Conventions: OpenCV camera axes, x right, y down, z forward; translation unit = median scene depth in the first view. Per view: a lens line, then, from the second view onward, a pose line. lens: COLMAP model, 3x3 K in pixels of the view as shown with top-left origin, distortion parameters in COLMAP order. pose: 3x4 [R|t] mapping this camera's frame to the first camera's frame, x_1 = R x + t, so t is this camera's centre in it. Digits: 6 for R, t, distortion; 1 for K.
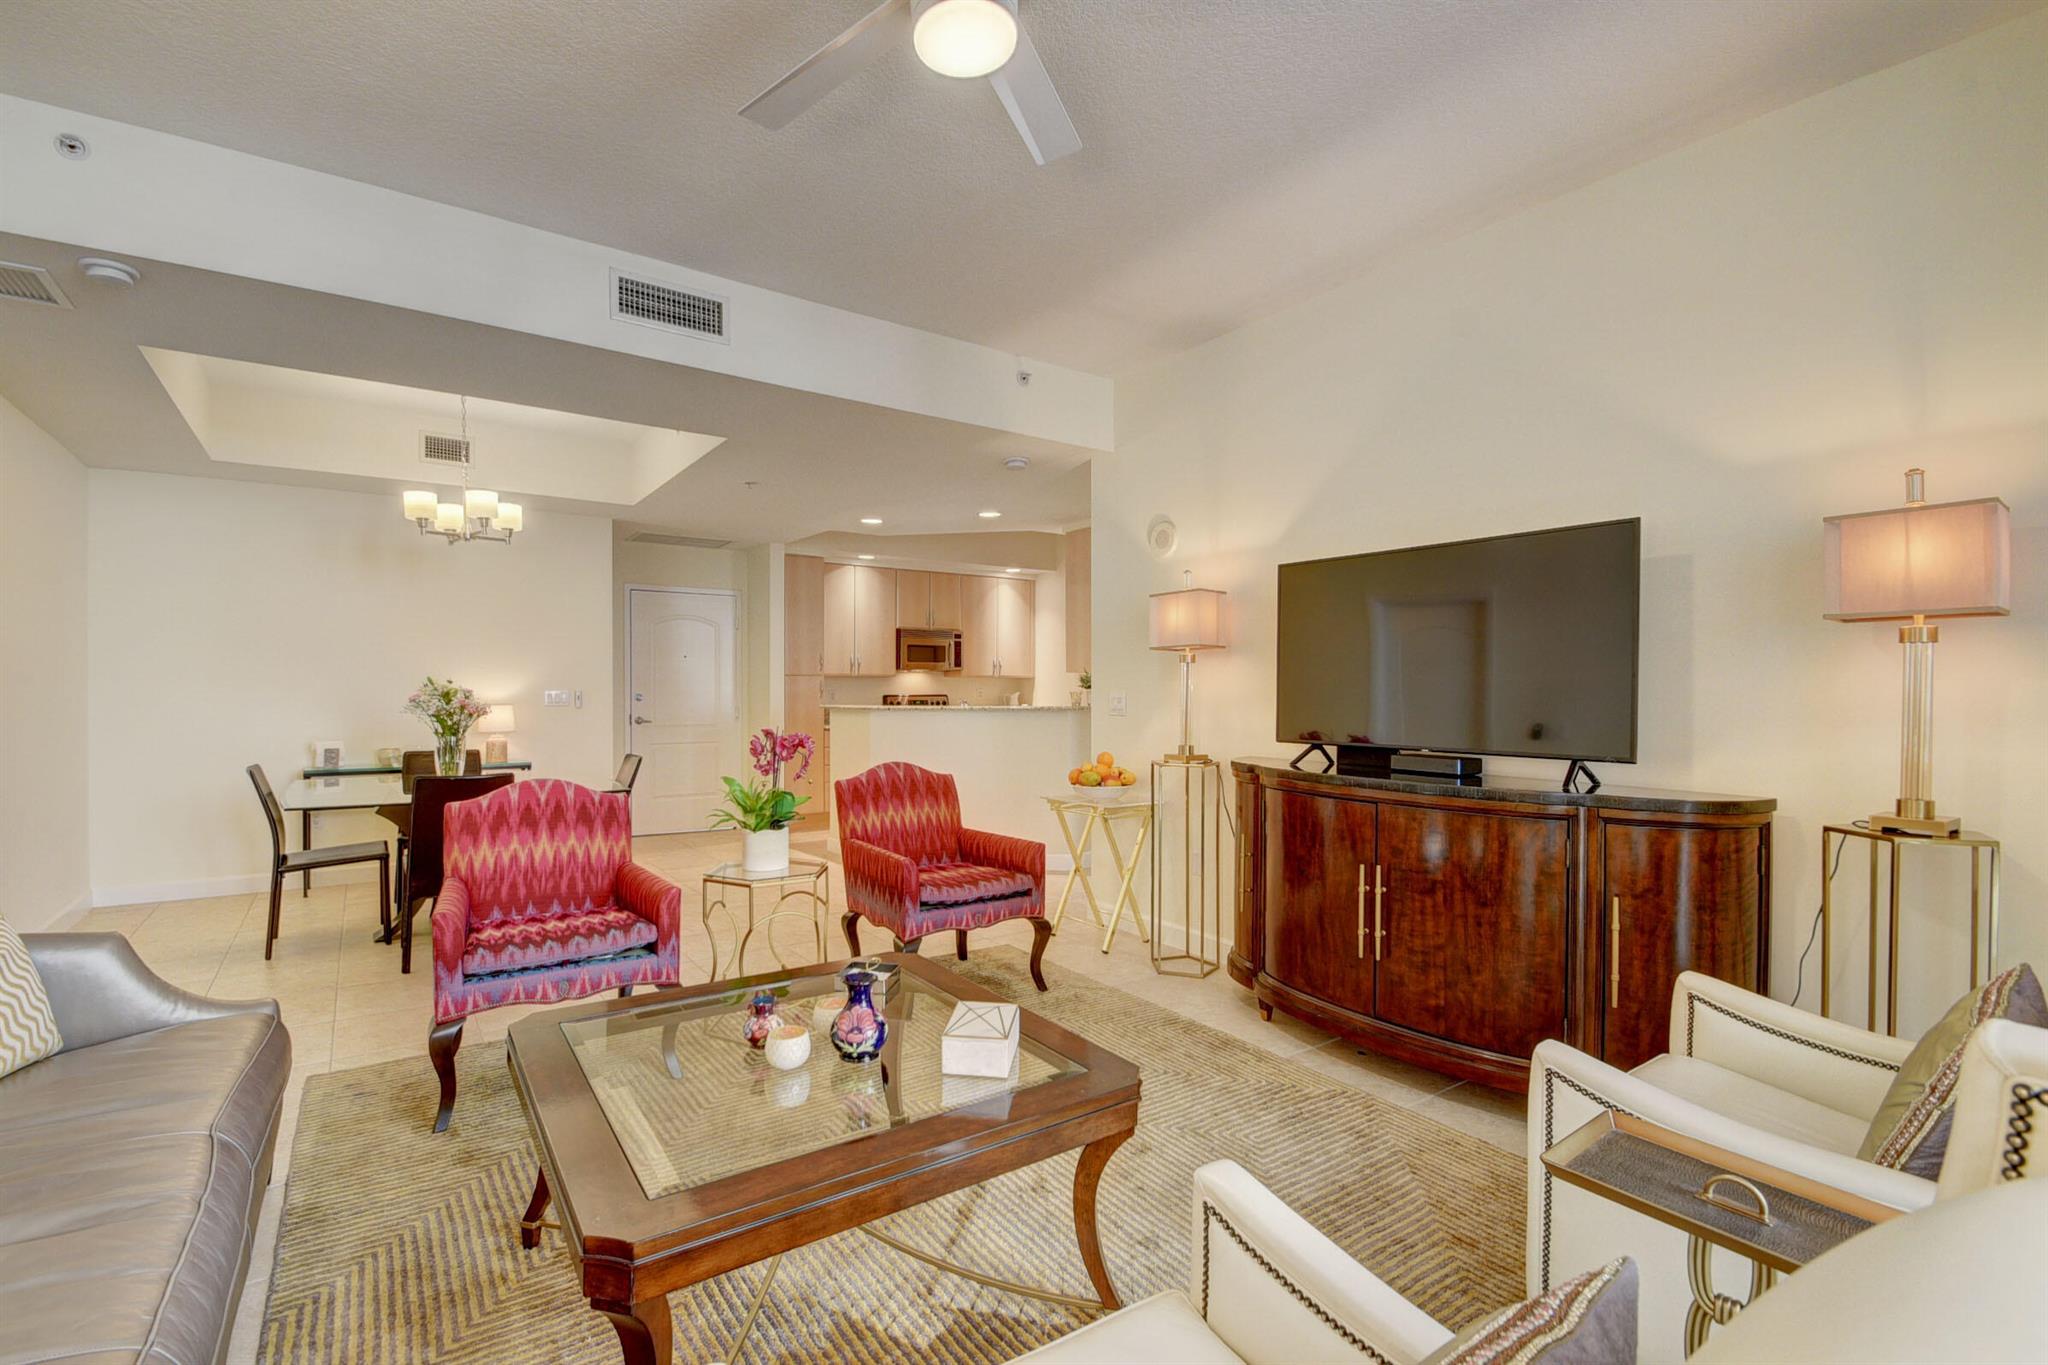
lens RADIAL K [[906.8, 0, 989.8], [0, 906.8, 694.9], [0, 0, 1]] dist [0.015210, -0.017742]
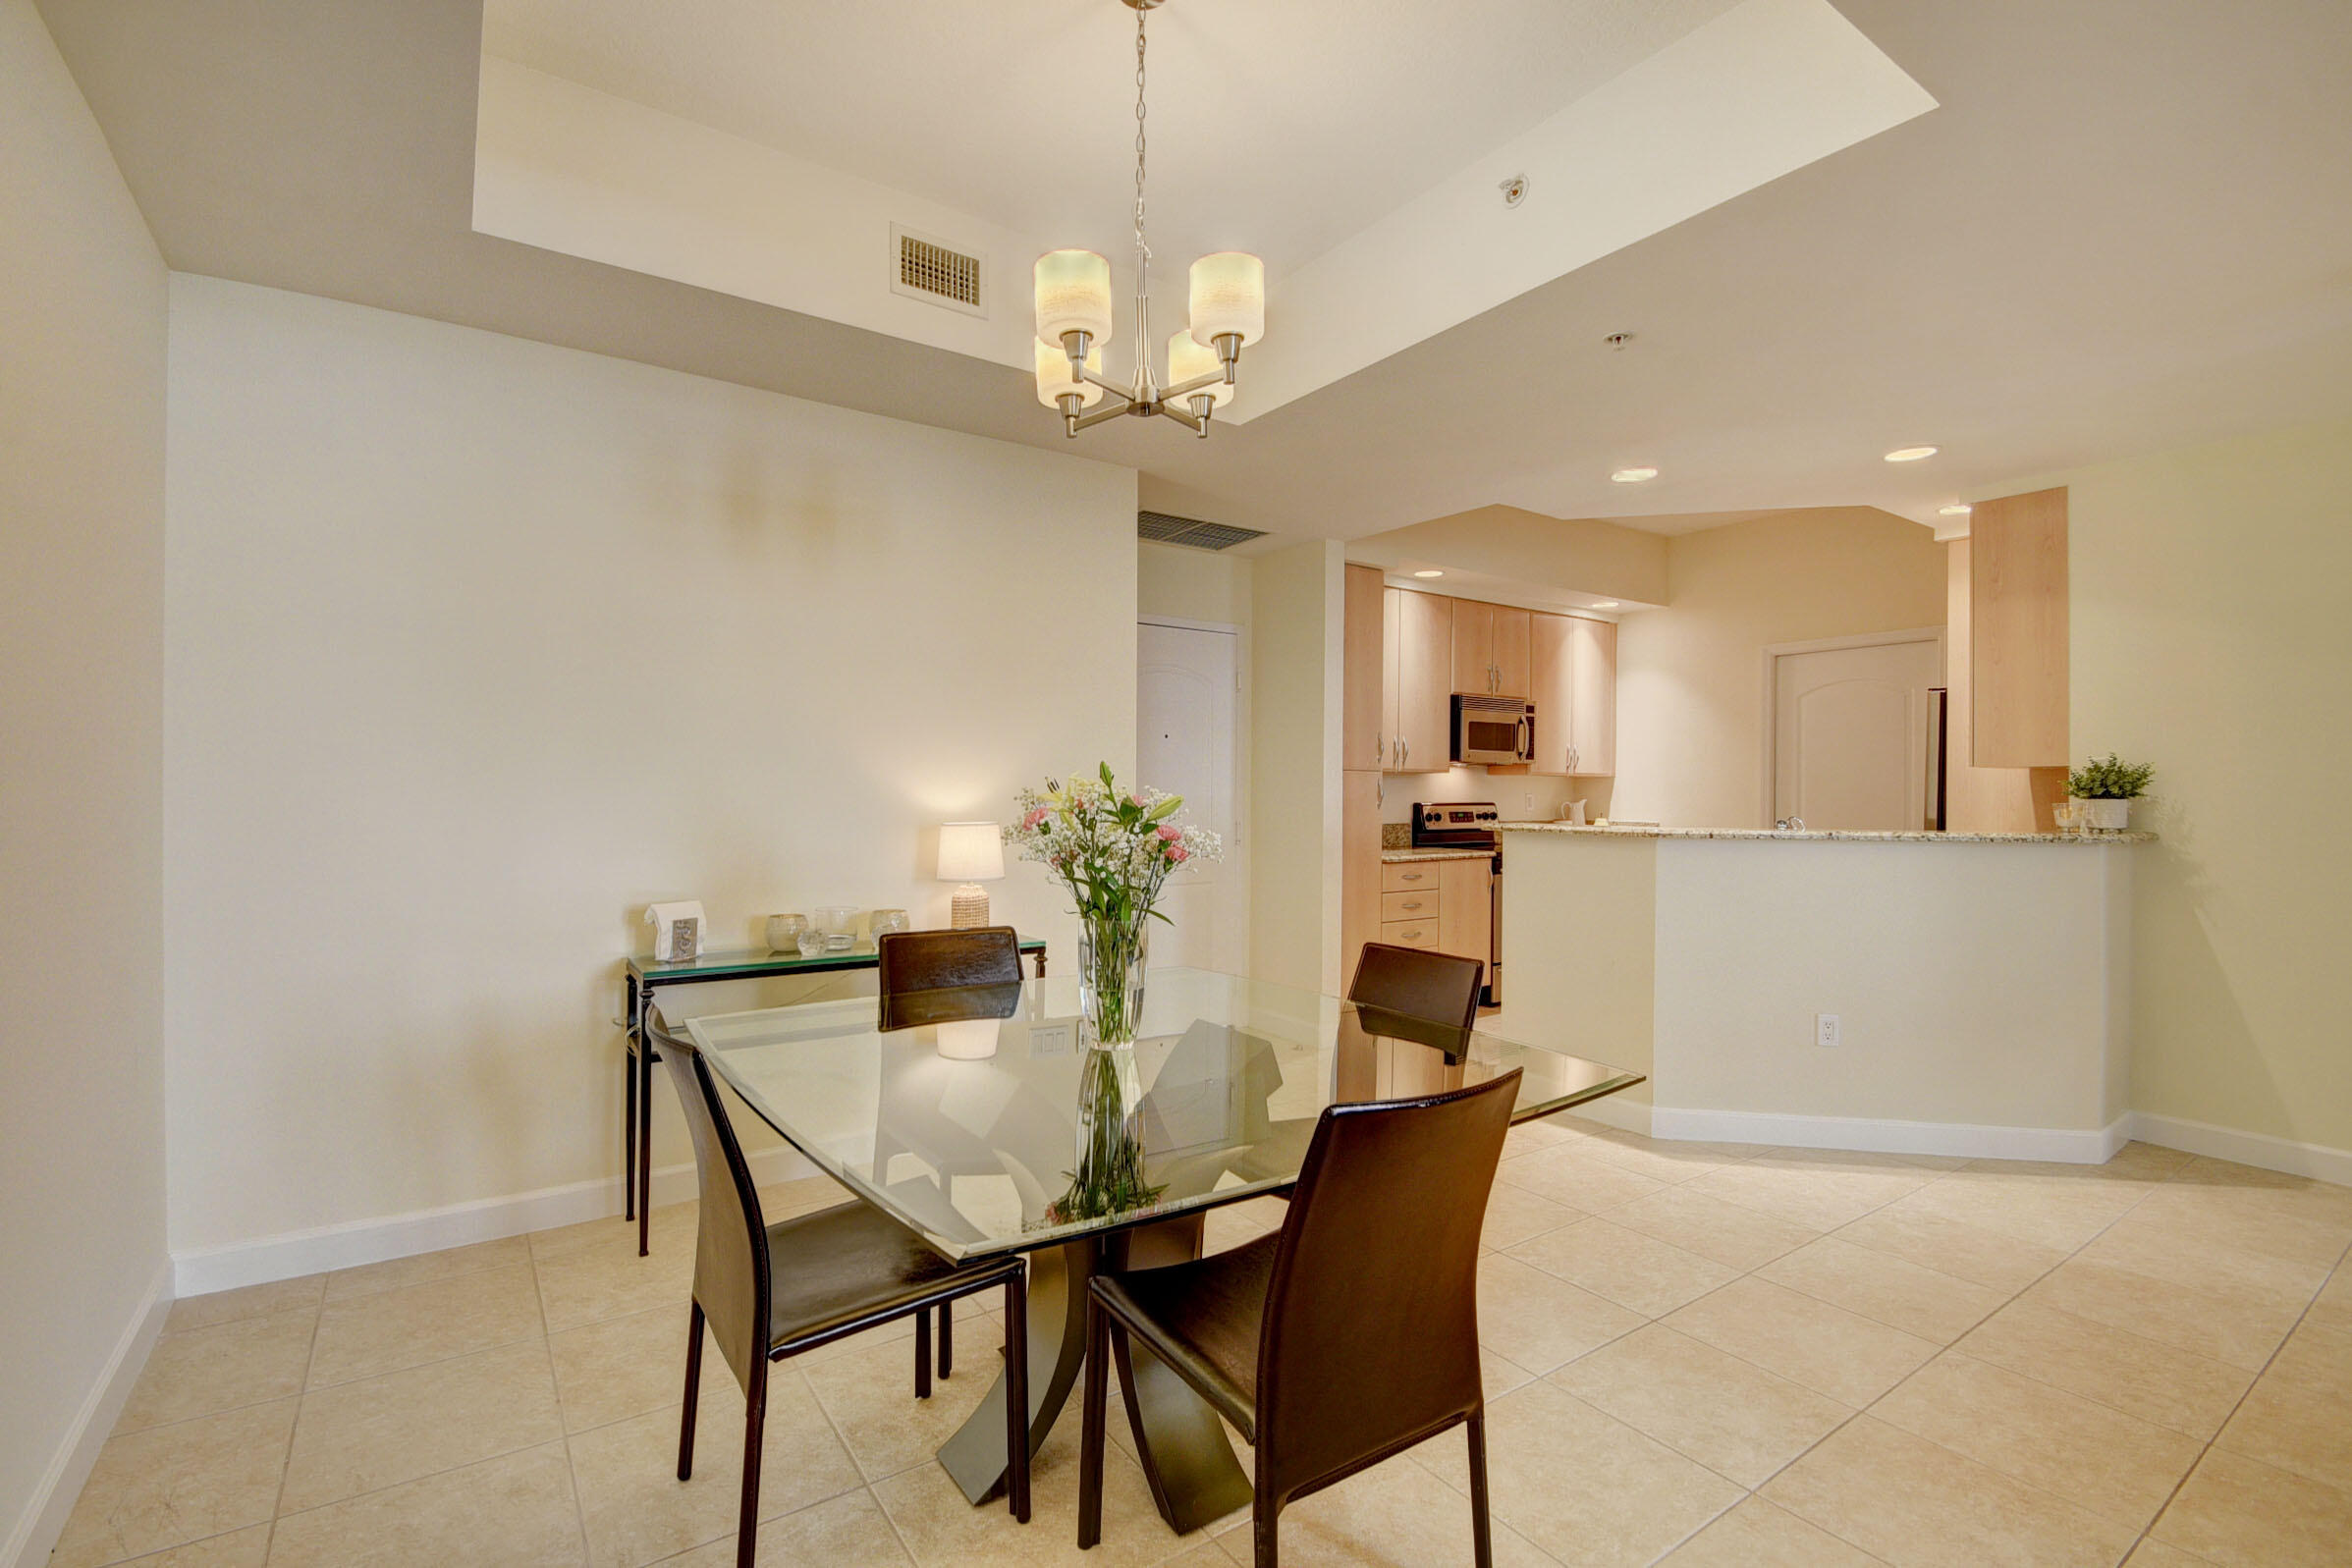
lens RADIAL K [[1048.2, 0, 1139.3], [0, 1048.2, 792.2], [0, 0, 1]] dist [0.016424, -0.018906]
pose [[0.999967, 0.006373, 0.004986, -0.313130], [-0.006353, 0.999972, -0.003990, -0.003344], [-0.005011, 0.003958, 0.999980, 0.292727]]
